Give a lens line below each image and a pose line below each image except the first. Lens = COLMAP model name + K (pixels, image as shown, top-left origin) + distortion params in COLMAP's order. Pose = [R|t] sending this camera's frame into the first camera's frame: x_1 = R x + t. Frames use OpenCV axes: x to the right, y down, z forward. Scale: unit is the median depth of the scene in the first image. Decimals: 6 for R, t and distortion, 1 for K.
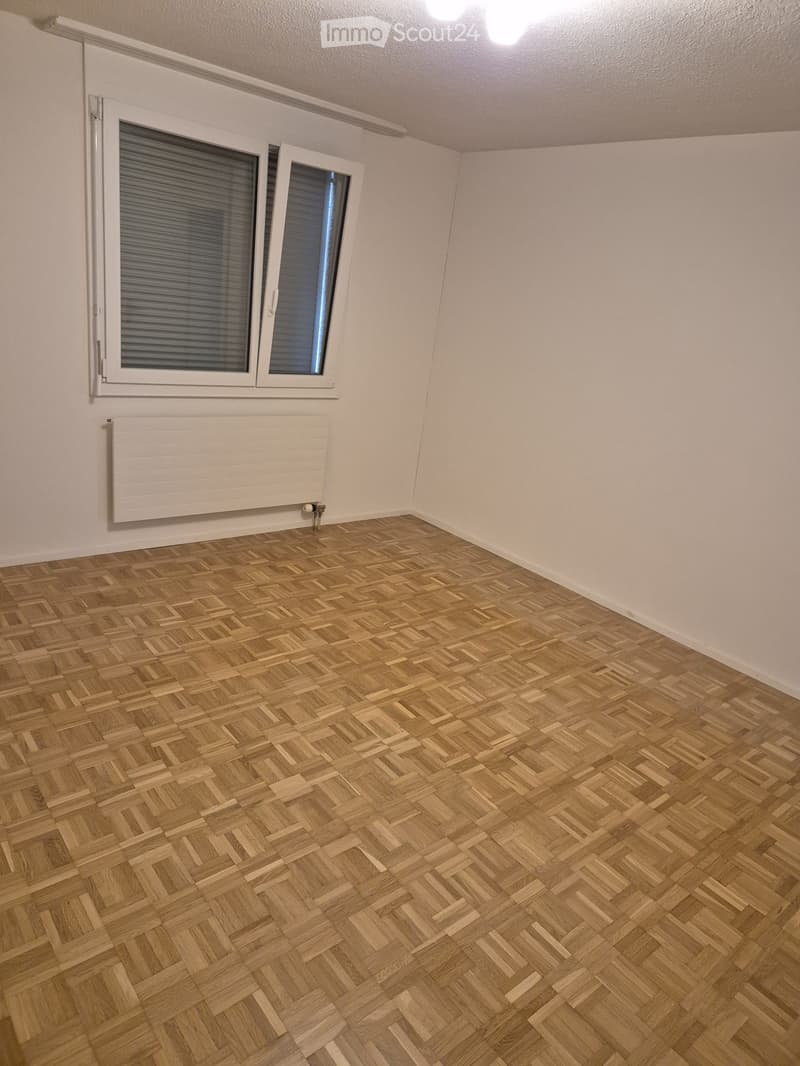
lens RADIAL K [[715.3, 0, 393.2], [0, 715.3, 541.8], [0, 0, 1]] dist [0.085208, -0.074367]
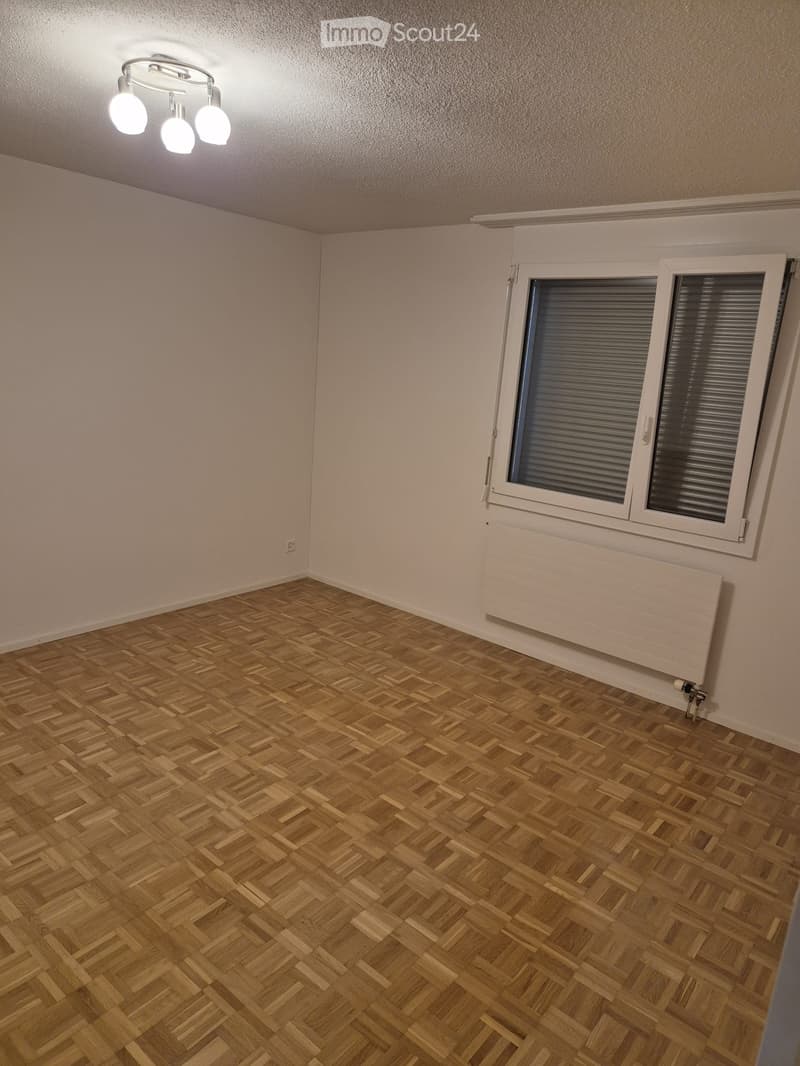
lens RADIAL K [[711.6, 0, 402.6], [0, 711.6, 538.6], [0, 0, 1]] dist [0.094073, -0.079347]
pose [[0.195171, 0.132976, -0.971713, 0.735443], [-0.375803, 0.925287, 0.051142, -0.158463], [0.905914, 0.355191, 0.230562, 0.647596]]
